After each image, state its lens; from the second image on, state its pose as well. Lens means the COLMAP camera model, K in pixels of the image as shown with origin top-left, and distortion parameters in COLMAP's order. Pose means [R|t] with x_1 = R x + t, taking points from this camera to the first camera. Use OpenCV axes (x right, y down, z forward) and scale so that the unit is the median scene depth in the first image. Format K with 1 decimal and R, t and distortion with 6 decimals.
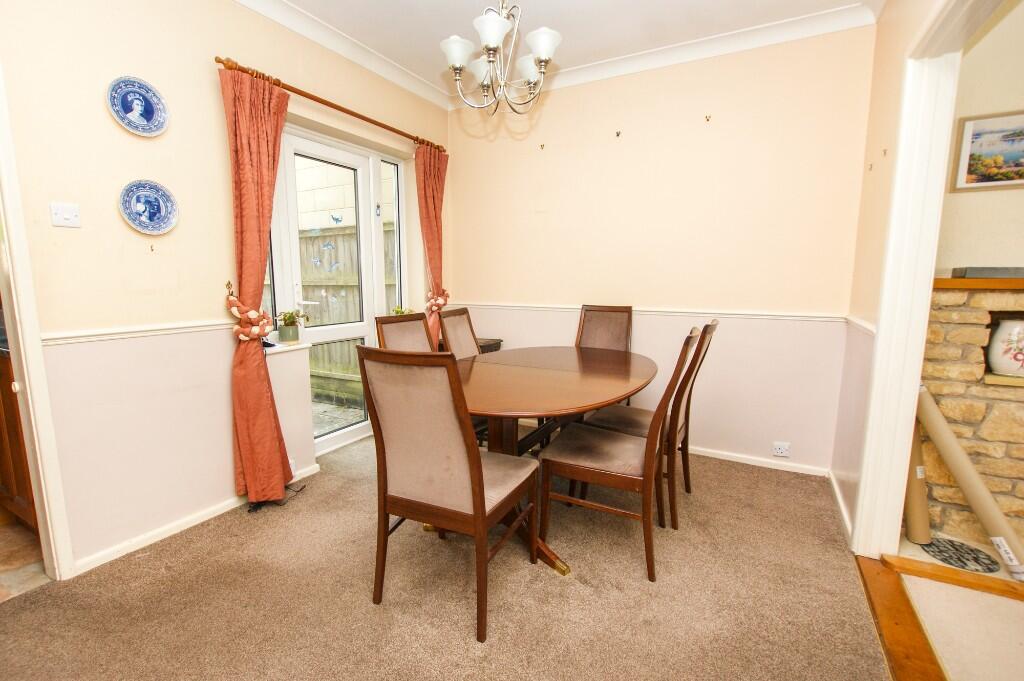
lens RADIAL K [[466.4, 0, 509.0], [0, 466.4, 343.8], [0, 0, 1]] dist [-0.000808, -0.000291]
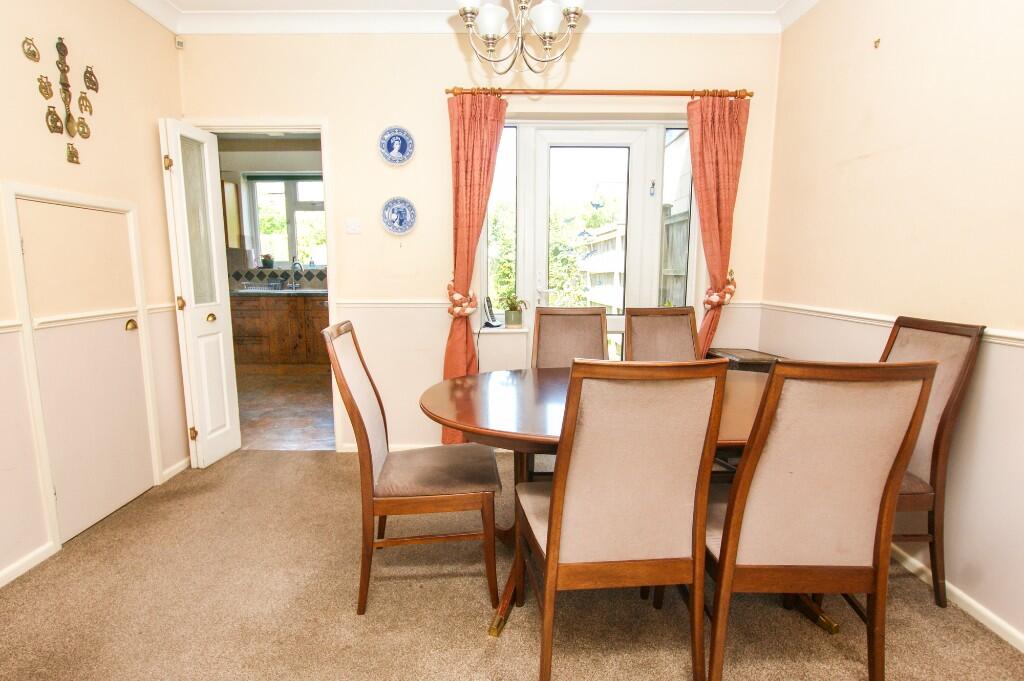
lens RADIAL K [[527.0, 0, 512.4], [0, 527.0, 344.2], [0, 0, 1]] dist [-0.001216, -0.000385]
pose [[0.494771, 0.125861, -0.859861, 0.725640], [-0.123242, 0.989618, 0.073939, -0.062347], [0.860240, 0.069388, 0.505146, 0.462181]]
